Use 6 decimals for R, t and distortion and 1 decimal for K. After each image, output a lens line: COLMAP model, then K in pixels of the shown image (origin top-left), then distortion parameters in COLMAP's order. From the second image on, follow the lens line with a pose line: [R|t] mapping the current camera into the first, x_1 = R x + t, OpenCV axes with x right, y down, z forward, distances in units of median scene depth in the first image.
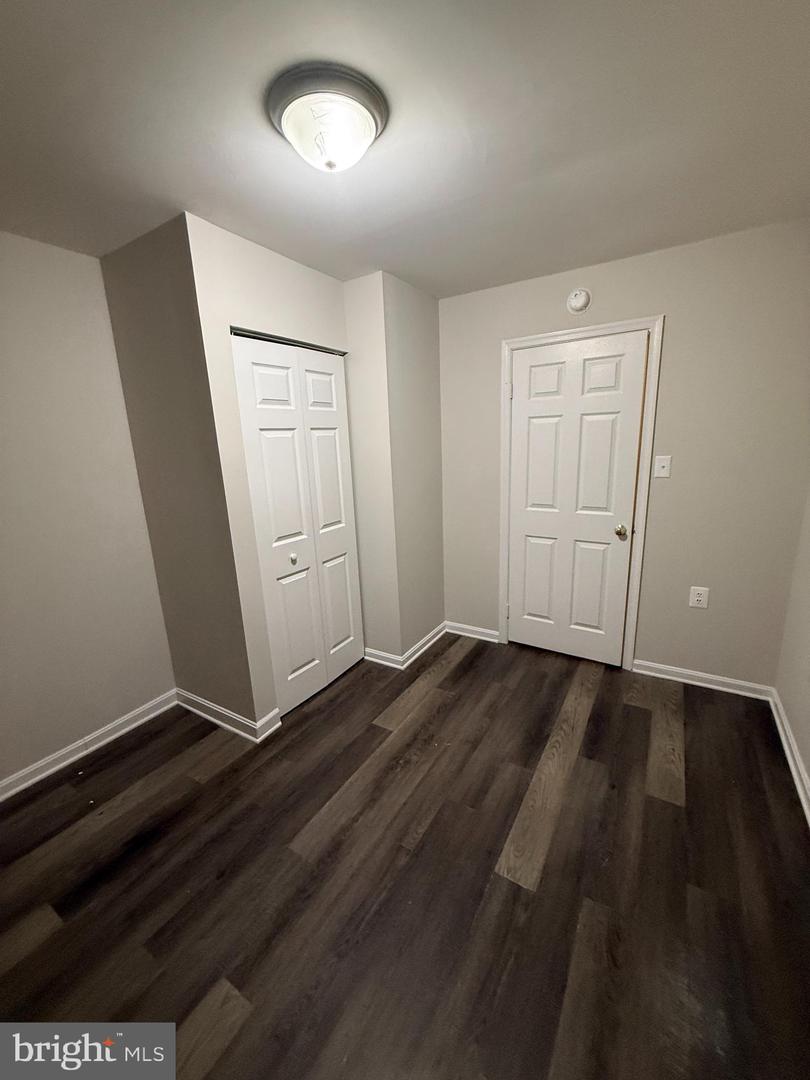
lens RADIAL K [[432.5, 0, 400.2], [0, 432.5, 540.7], [0, 0, 1]] dist [-0.000798, 0.000466]
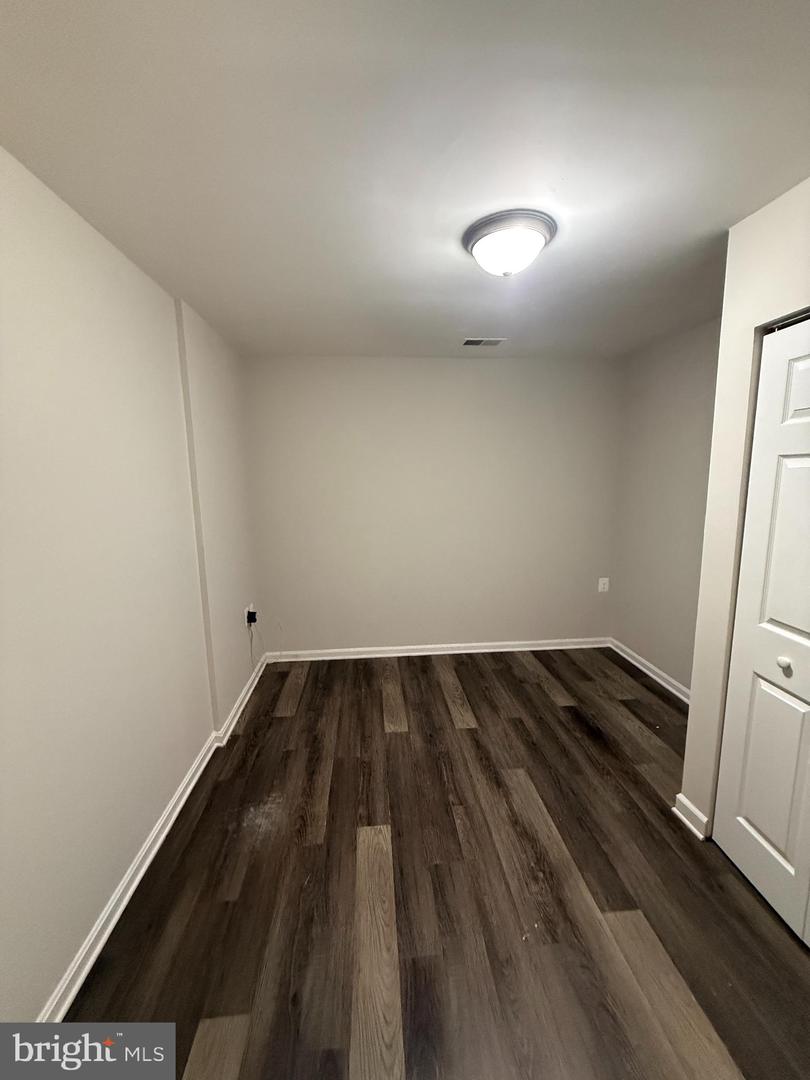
lens RADIAL K [[432.5, 0, 403.4], [0, 432.5, 538.6], [0, 0, 1]] dist [-0.000798, 0.000466]
pose [[-0.803019, 0.142368, -0.578698, 0.701475], [-0.091360, 0.930160, 0.355606, -0.400085], [0.588909, 0.338428, -0.733930, 1.471190]]
